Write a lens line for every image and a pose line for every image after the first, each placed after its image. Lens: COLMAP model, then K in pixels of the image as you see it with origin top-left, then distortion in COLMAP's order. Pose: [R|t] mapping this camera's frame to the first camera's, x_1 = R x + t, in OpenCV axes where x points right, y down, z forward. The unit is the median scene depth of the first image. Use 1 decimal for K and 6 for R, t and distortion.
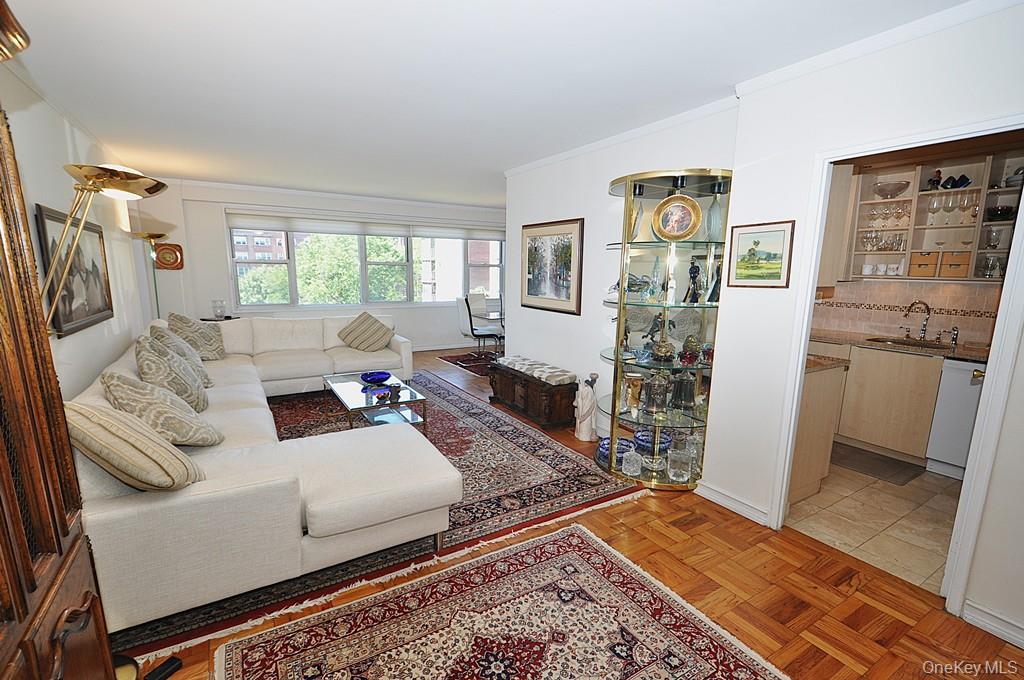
lens RADIAL K [[452.2, 0, 503.8], [0, 452.2, 358.2], [0, 0, 1]] dist [0.008364, -0.005268]
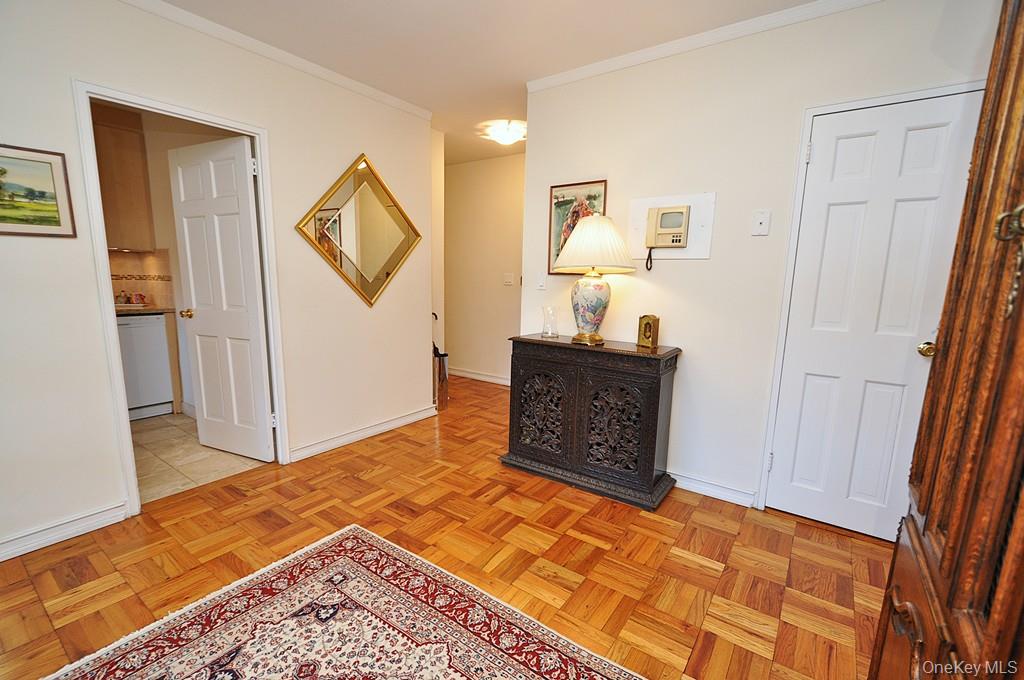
lens RADIAL K [[452.2, 0, 512.8], [0, 452.2, 348.8], [0, 0, 1]] dist [0.008364, -0.005268]
pose [[-0.395092, -0.165981, 0.903522, -0.448963], [0.152625, 0.958012, 0.242731, -0.036220], [-0.905874, 0.233801, -0.353170, 0.583472]]
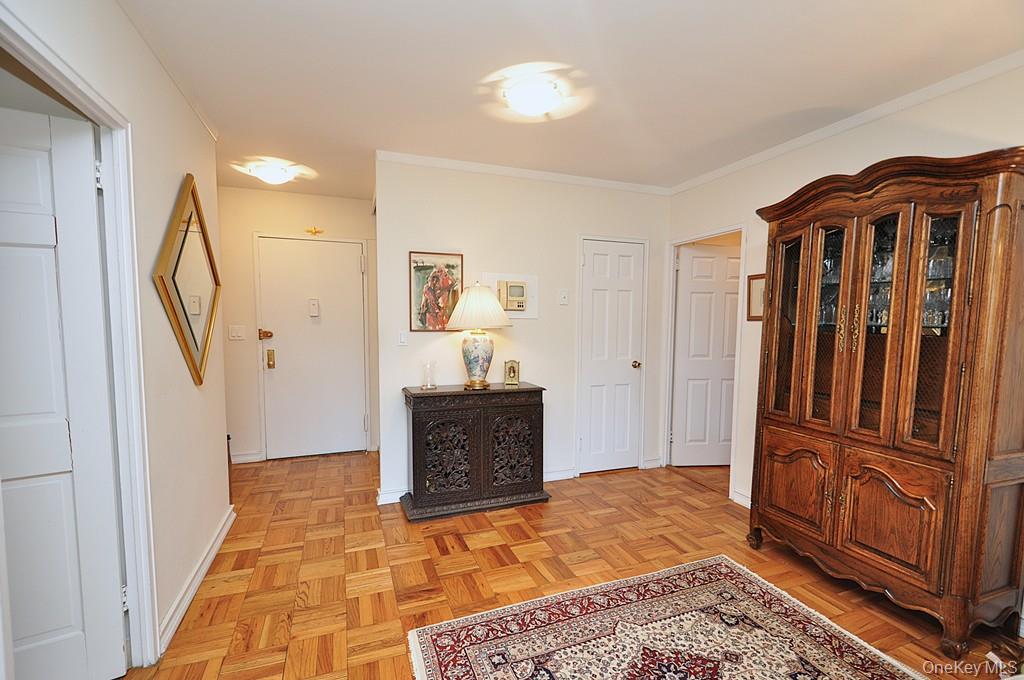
lens RADIAL K [[452.2, 0, 510.1], [0, 452.2, 349.9], [0, 0, 1]] dist [0.008364, -0.005268]
pose [[-0.984618, -0.030751, 0.171992, 0.125486], [0.015059, 0.965791, 0.258885, -0.194206], [-0.174069, 0.257492, -0.950472, 1.202086]]
